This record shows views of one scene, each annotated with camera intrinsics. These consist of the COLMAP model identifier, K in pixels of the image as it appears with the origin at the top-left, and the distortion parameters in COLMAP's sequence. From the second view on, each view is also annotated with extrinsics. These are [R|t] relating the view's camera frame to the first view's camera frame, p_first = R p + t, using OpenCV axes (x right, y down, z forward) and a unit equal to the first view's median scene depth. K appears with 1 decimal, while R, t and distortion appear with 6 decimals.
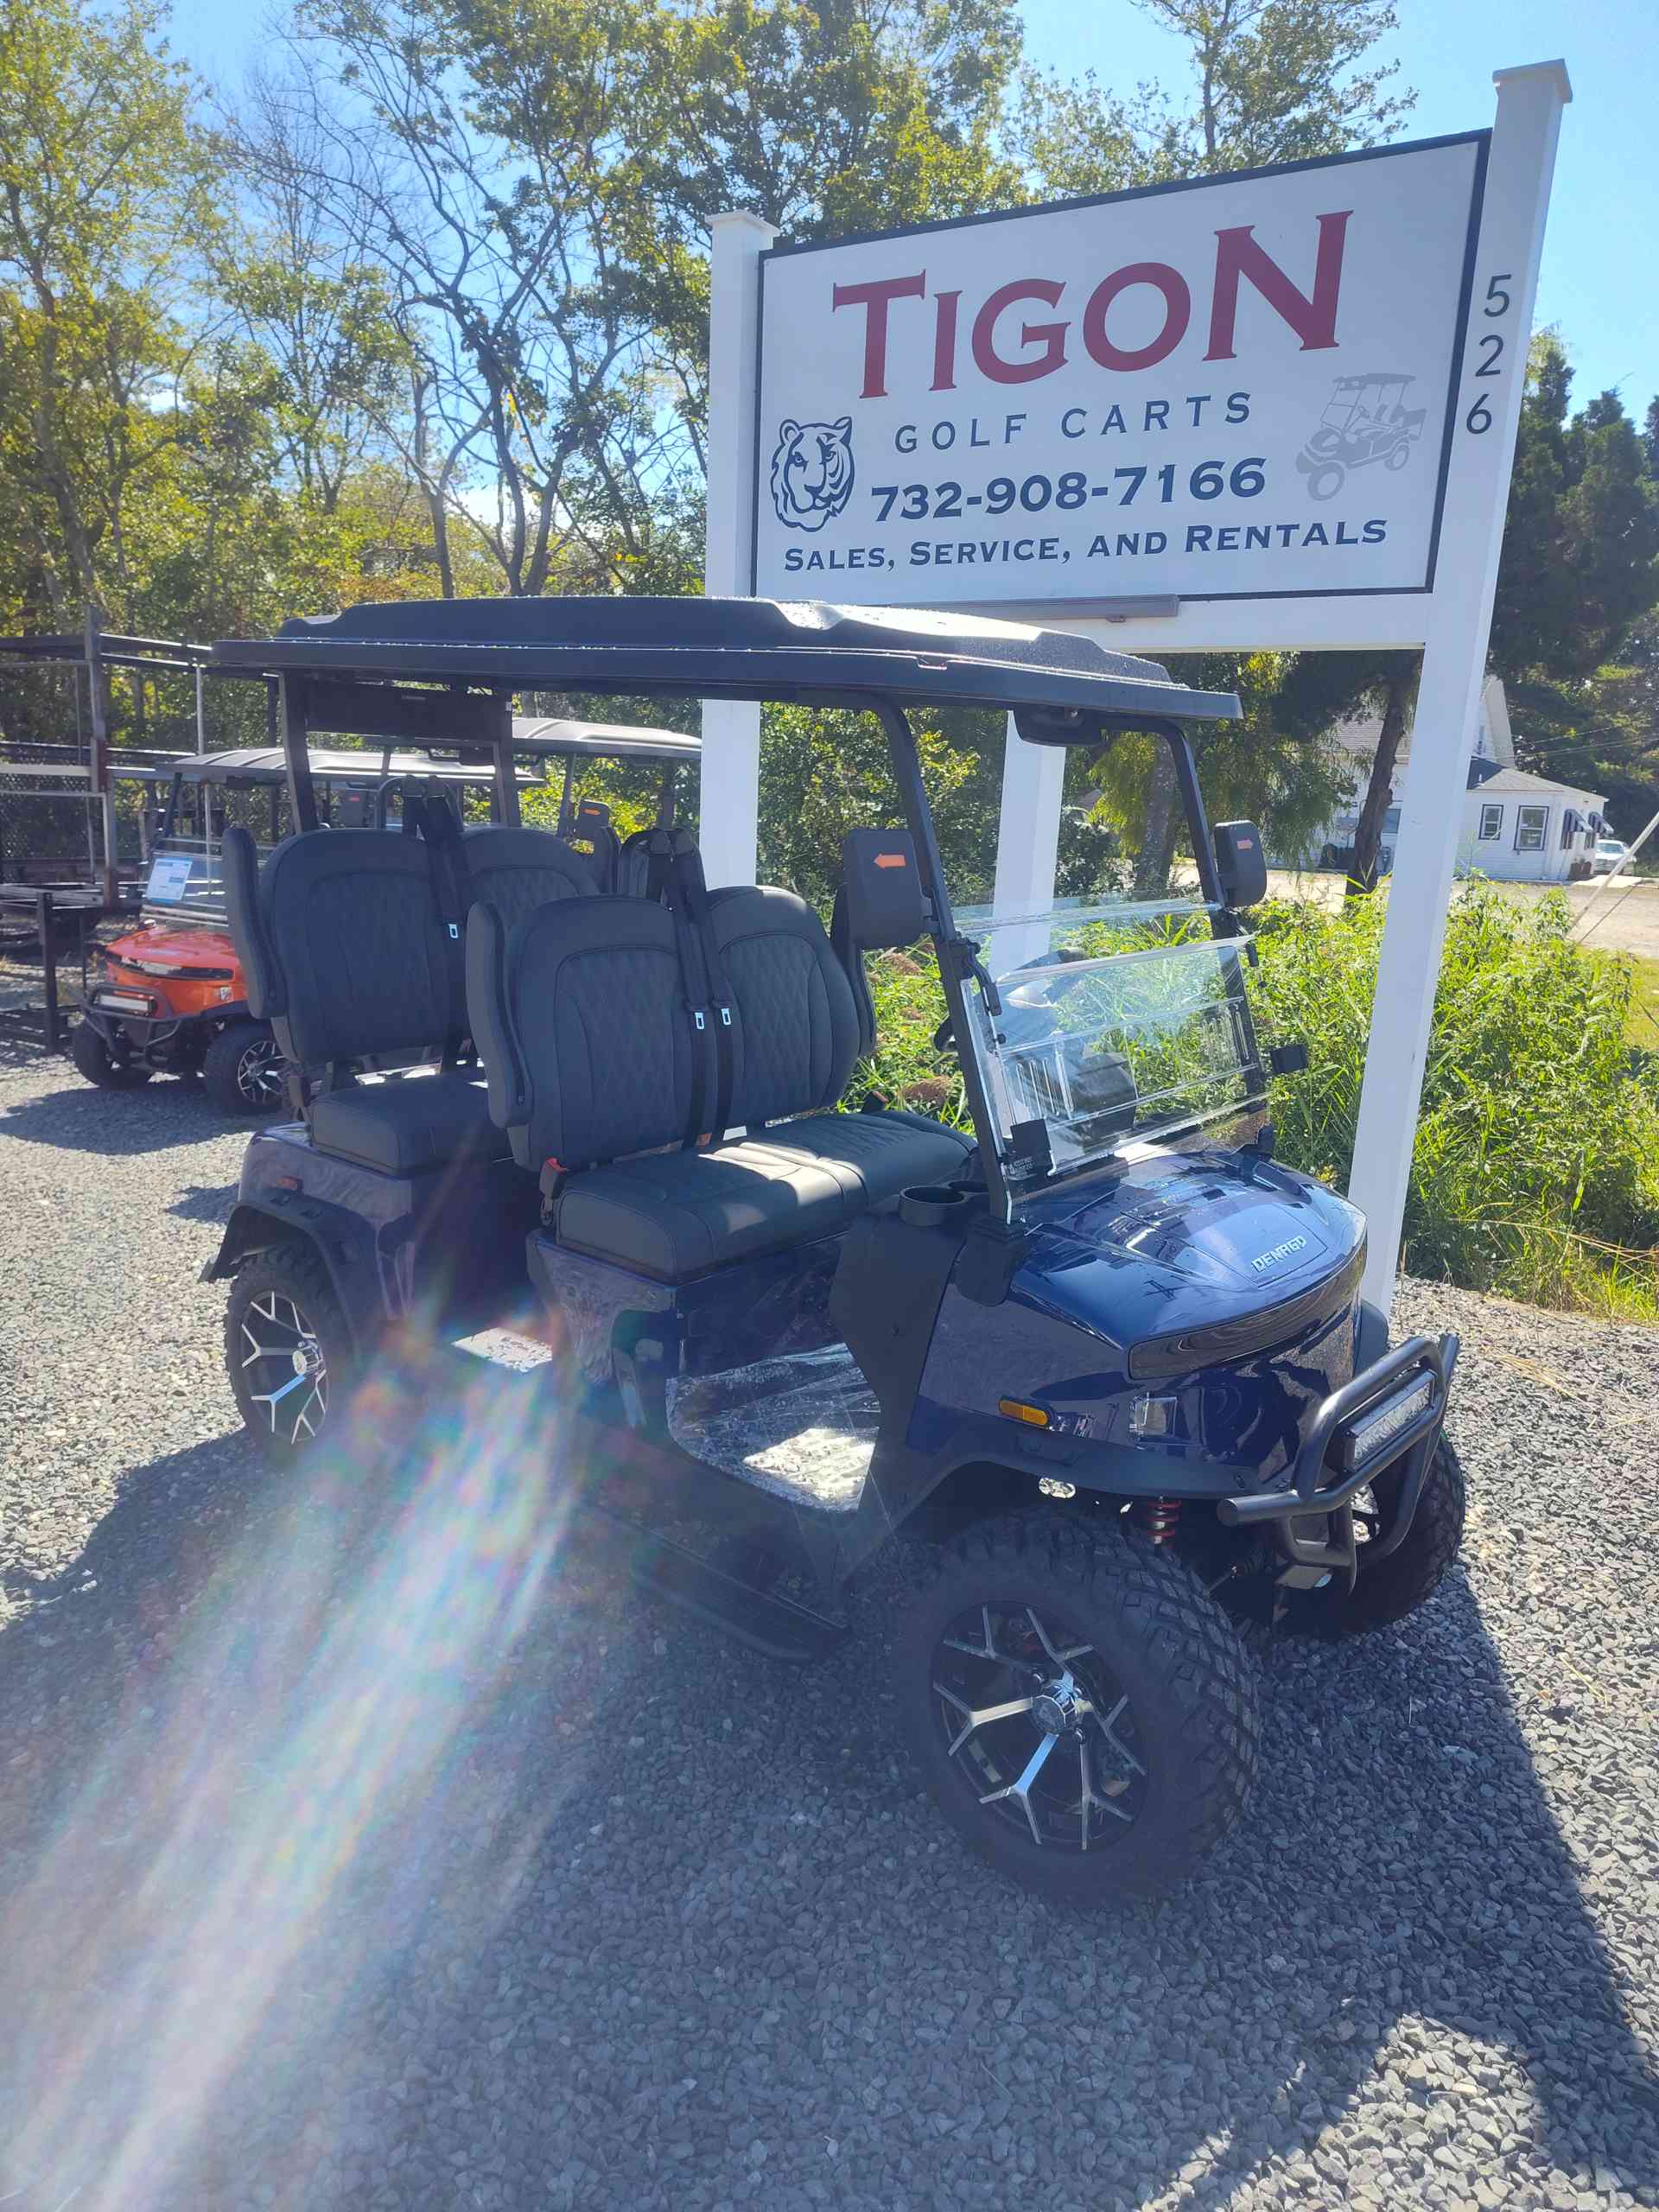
lens RADIAL K [[1512.0, 0, 822.0], [0, 1512.0, 1110.9], [0, 0, 1]] dist [0.000495, -0.004308]
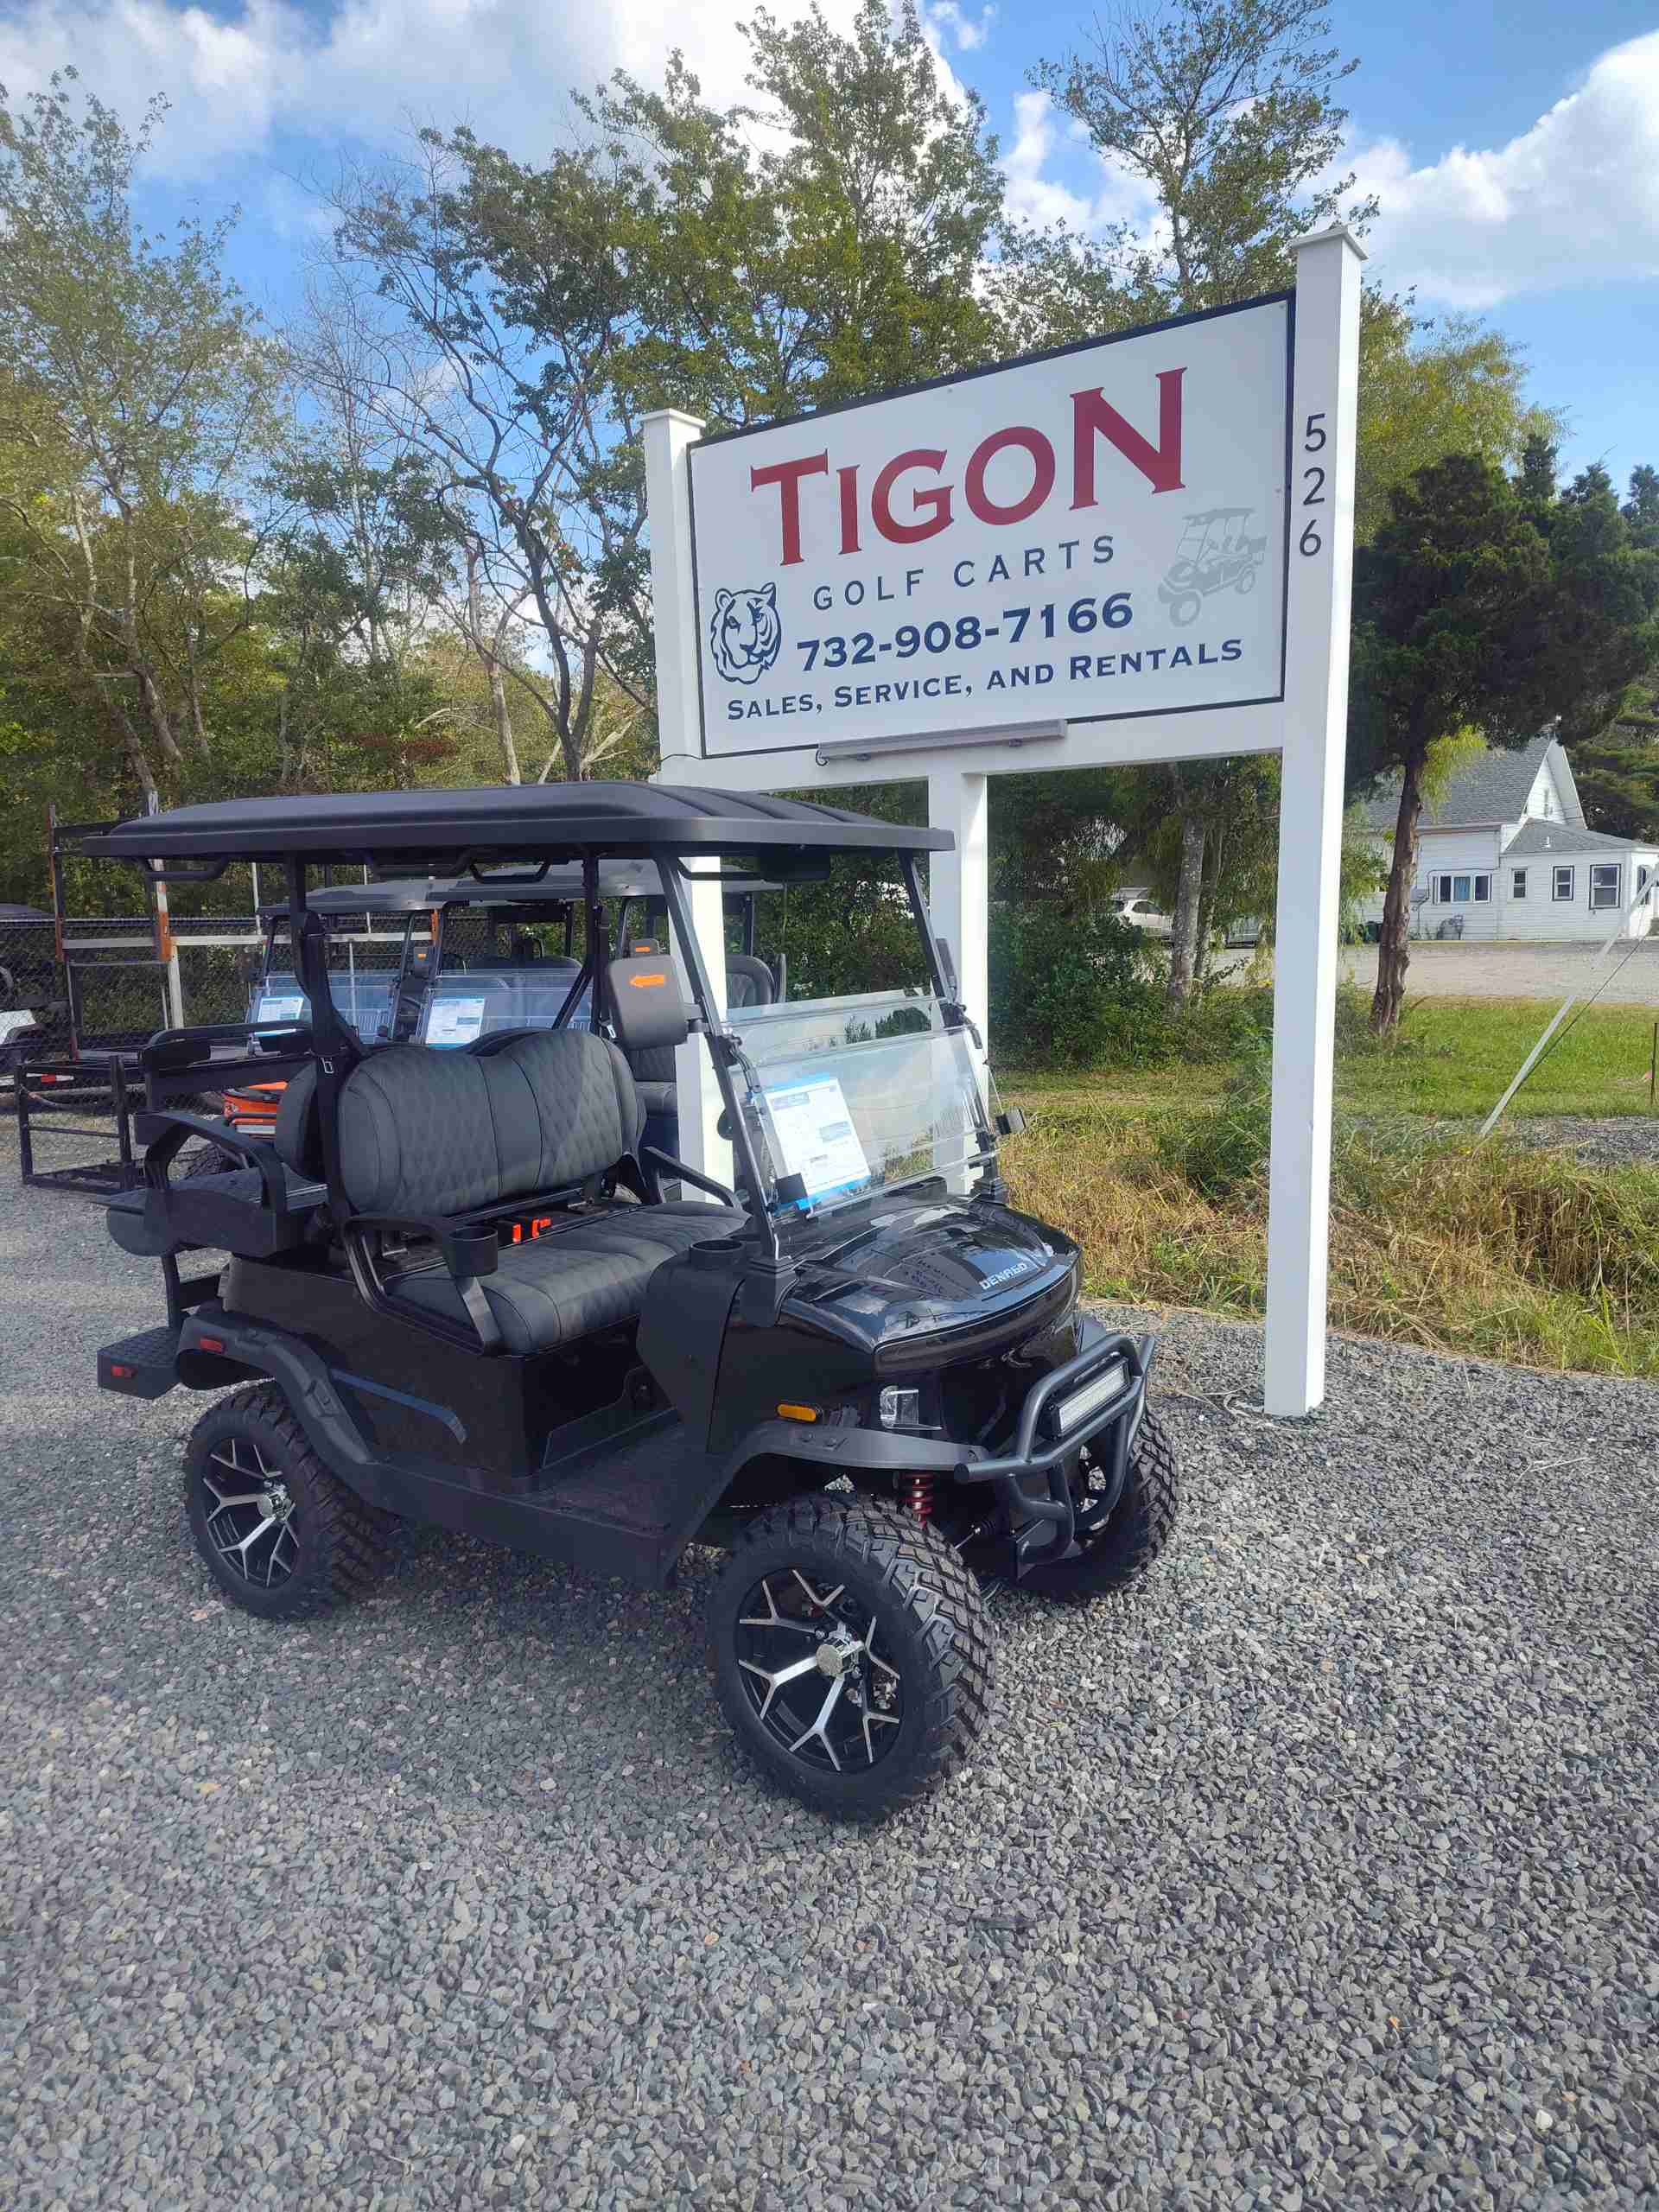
lens RADIAL K [[1494.9, 0, 825.7], [0, 1494.9, 1108.7], [0, 0, 1]] dist [0.043804, -0.055455]
pose [[0.996038, -0.064239, -0.061488, 0.095815], [0.059644, 0.995484, -0.073856, 0.008086], [0.065955, 0.069896, 0.995372, -0.063780]]
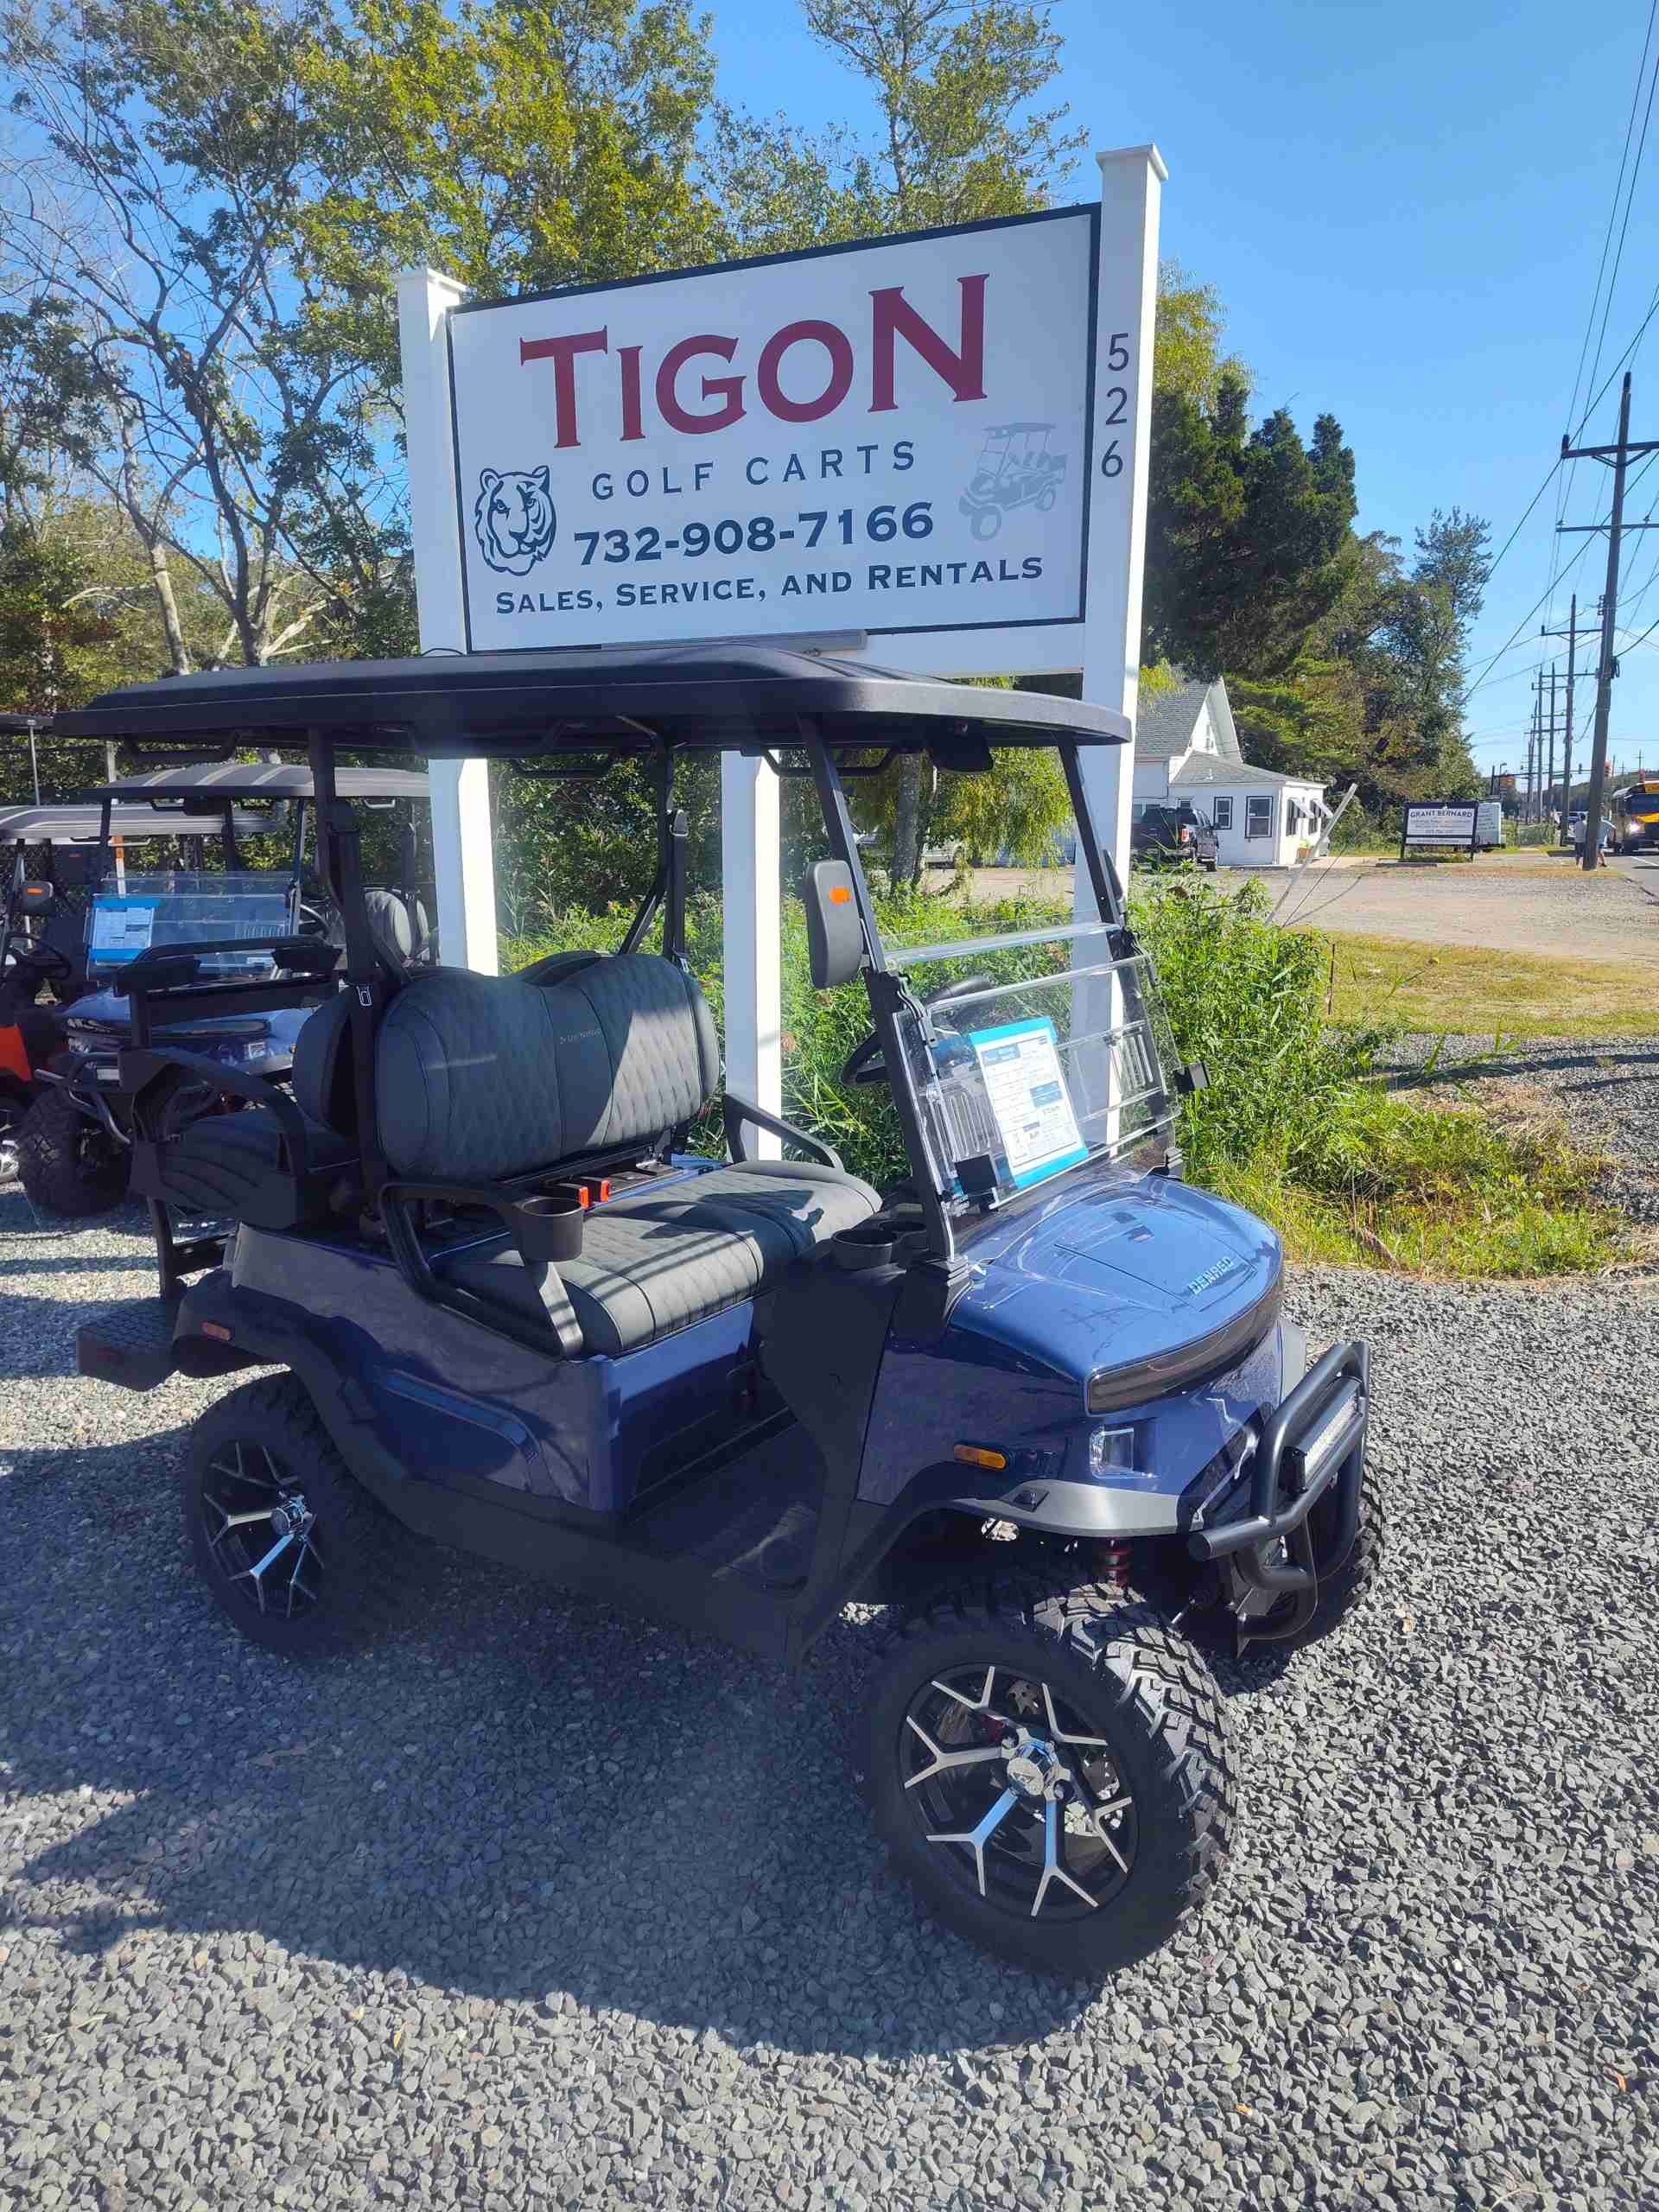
lens RADIAL K [[1493.2, 0, 832.2], [0, 1493.2, 1111.5], [0, 0, 1]] dist [0.056018, -0.064922]
pose [[0.986555, -0.079631, 0.142719, 0.027780], [0.081031, 0.996704, -0.004015, 0.002983], [-0.141928, 0.015526, 0.989755, -0.044923]]
